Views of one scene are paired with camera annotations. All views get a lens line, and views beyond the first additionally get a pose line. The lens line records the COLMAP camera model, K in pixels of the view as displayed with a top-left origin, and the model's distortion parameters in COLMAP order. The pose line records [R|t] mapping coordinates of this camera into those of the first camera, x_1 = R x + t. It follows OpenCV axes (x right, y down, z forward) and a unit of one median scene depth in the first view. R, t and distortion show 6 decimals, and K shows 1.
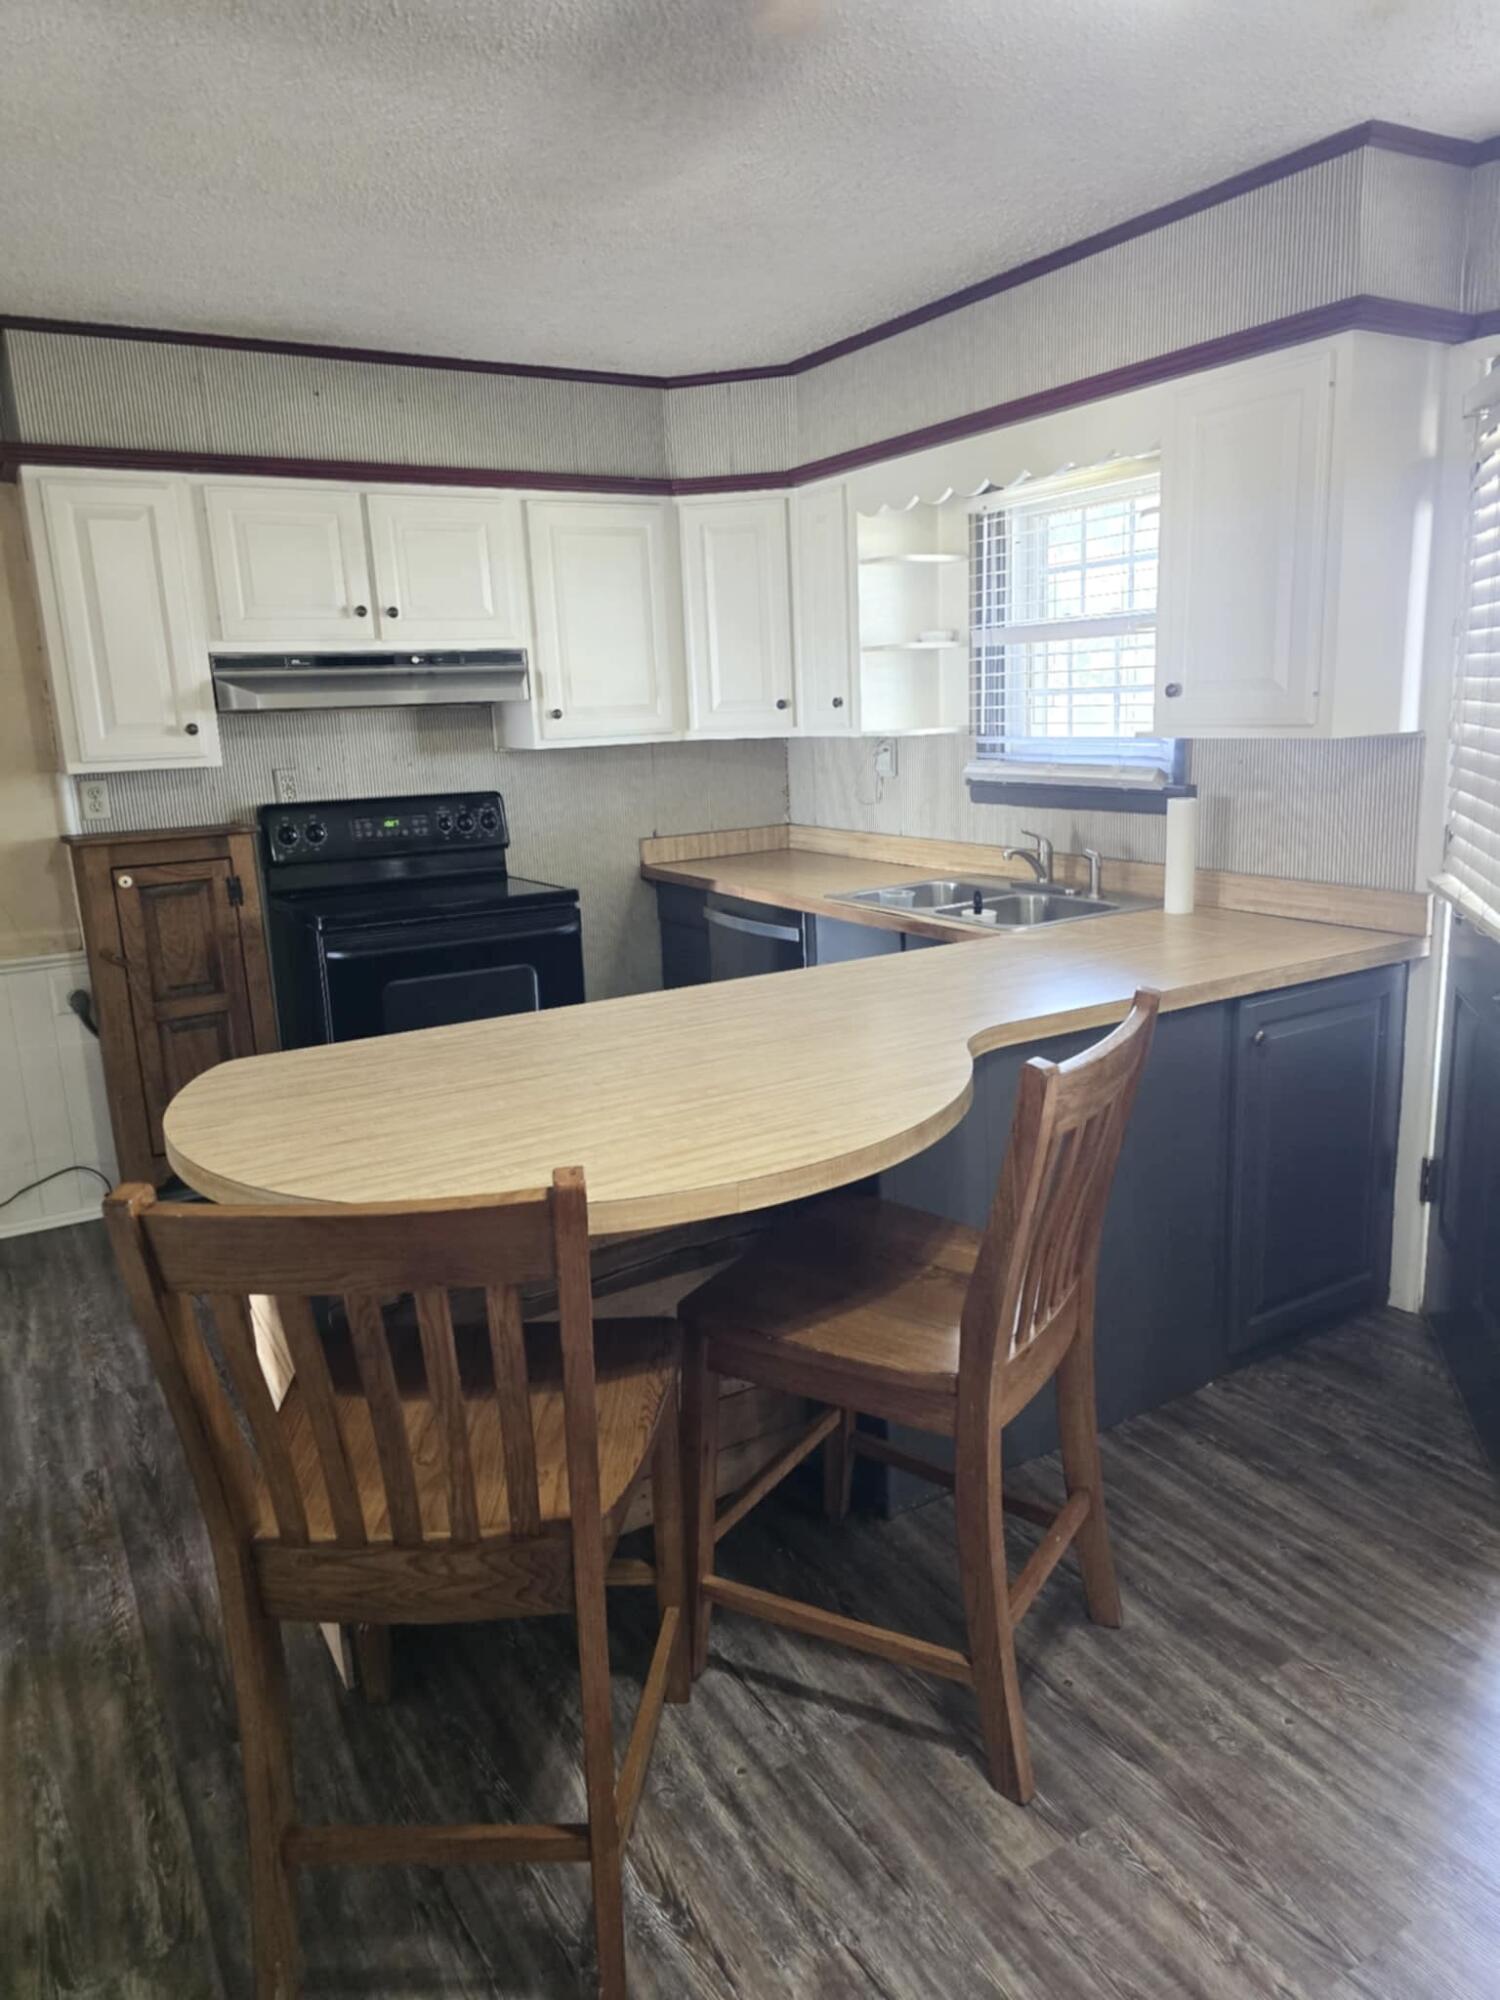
lens RADIAL K [[1342.5, 0, 753.7], [0, 1342.5, 993.6], [0, 0, 1]] dist [0.027661, -0.028401]
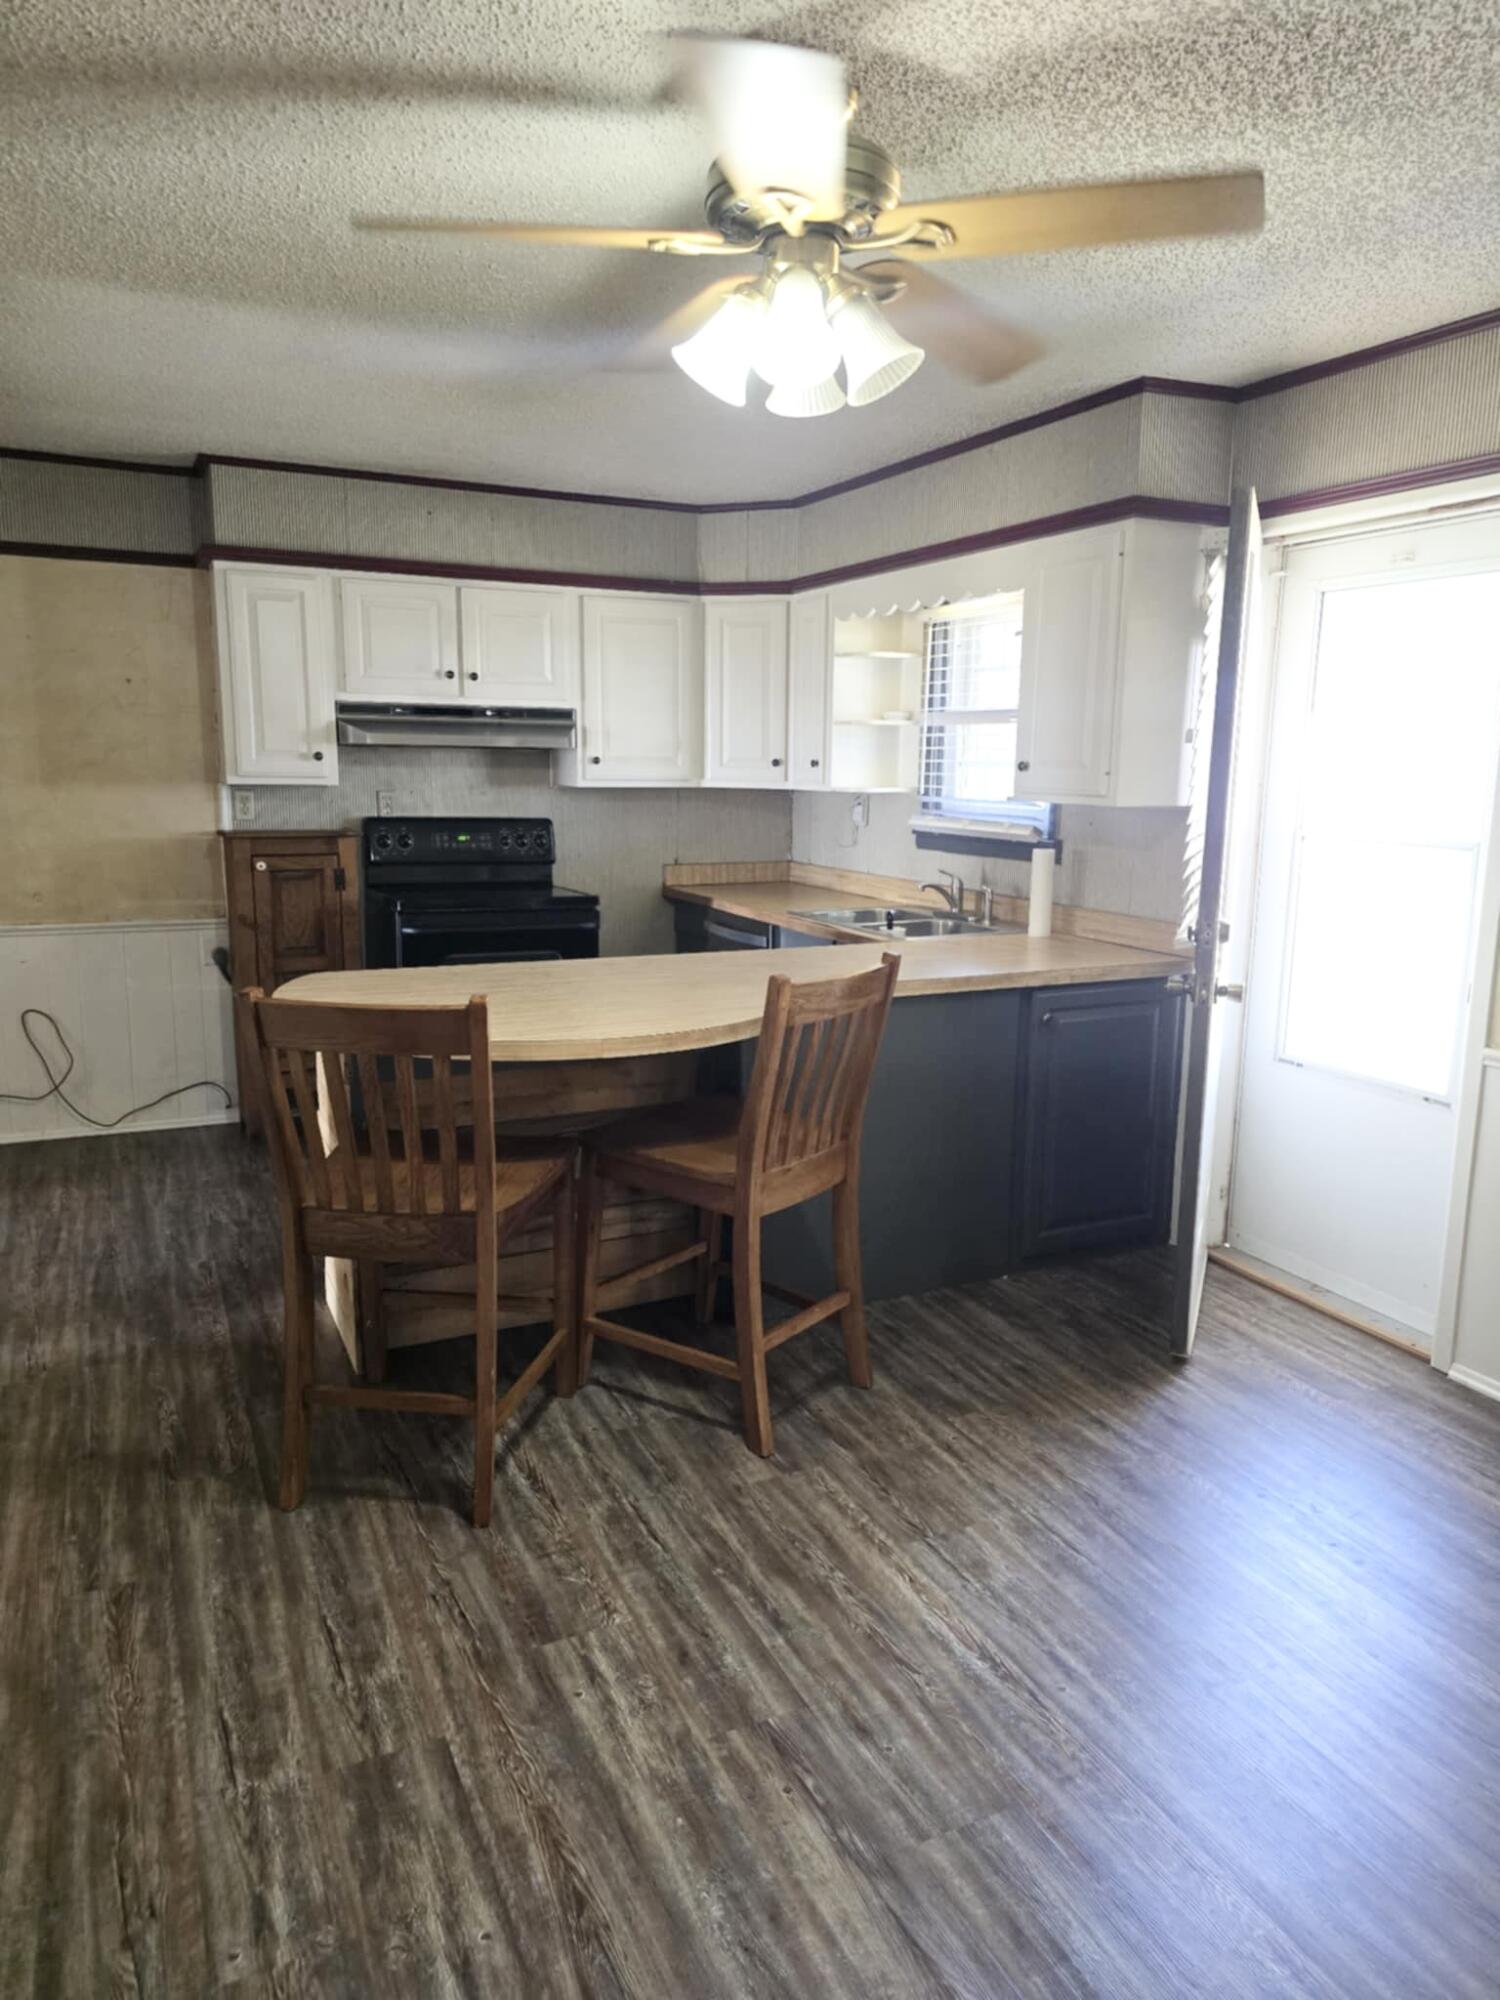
lens RADIAL K [[1342.5, 0, 748.7], [0, 1342.5, 1006.0], [0, 0, 1]] dist [0.027661, -0.028401]
pose [[0.994166, 0.069502, -0.082484, 0.164583], [-0.072293, 0.996891, -0.031347, 0.075386], [0.080049, 0.037127, 0.996099, -0.349768]]
